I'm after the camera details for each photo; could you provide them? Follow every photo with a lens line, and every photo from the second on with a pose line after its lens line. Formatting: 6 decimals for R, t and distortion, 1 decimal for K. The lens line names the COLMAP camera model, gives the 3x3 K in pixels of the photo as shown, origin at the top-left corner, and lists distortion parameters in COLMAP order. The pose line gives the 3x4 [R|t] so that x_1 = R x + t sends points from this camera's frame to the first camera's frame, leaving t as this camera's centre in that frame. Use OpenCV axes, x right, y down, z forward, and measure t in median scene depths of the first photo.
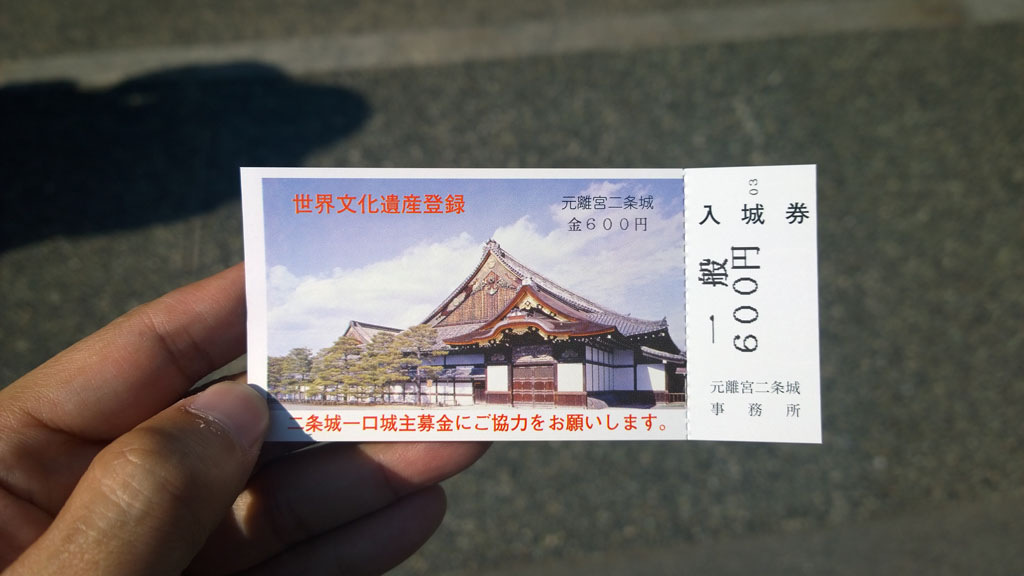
lens RADIAL K [[731.8, 0, 513.6], [0, 731.8, 289.5], [0, 0, 1]] dist [-0.000259, -0.007838]
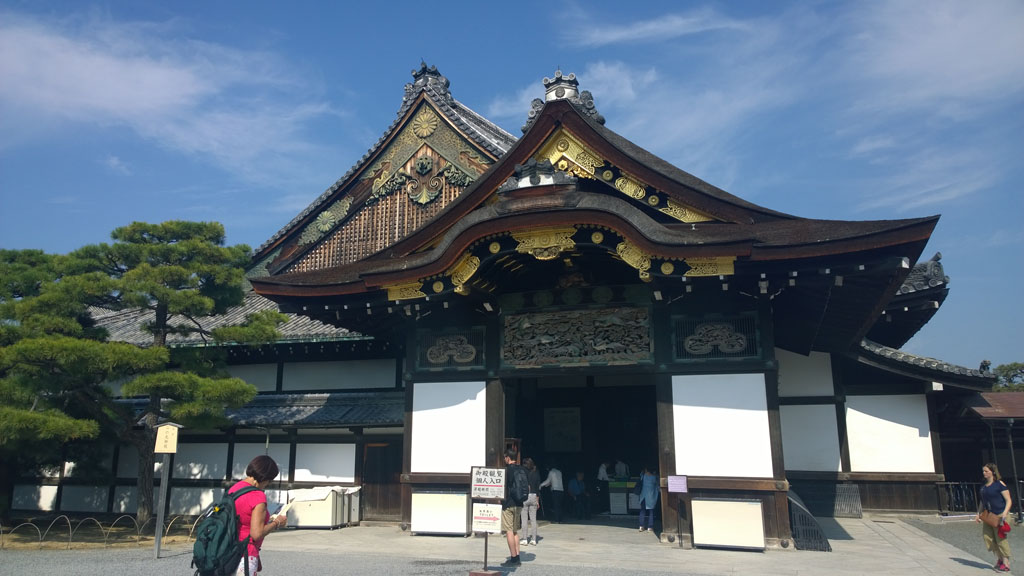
lens RADIAL K [[731.8, 0, 510.7], [0, 731.8, 288.0], [0, 0, 1]] dist [-0.000259, -0.007838]
pose [[0.990857, 0.039683, 0.128950, -0.036891], [-0.026984, 0.994744, -0.098774, 0.096596], [-0.132192, 0.094392, 0.986720, 0.721240]]
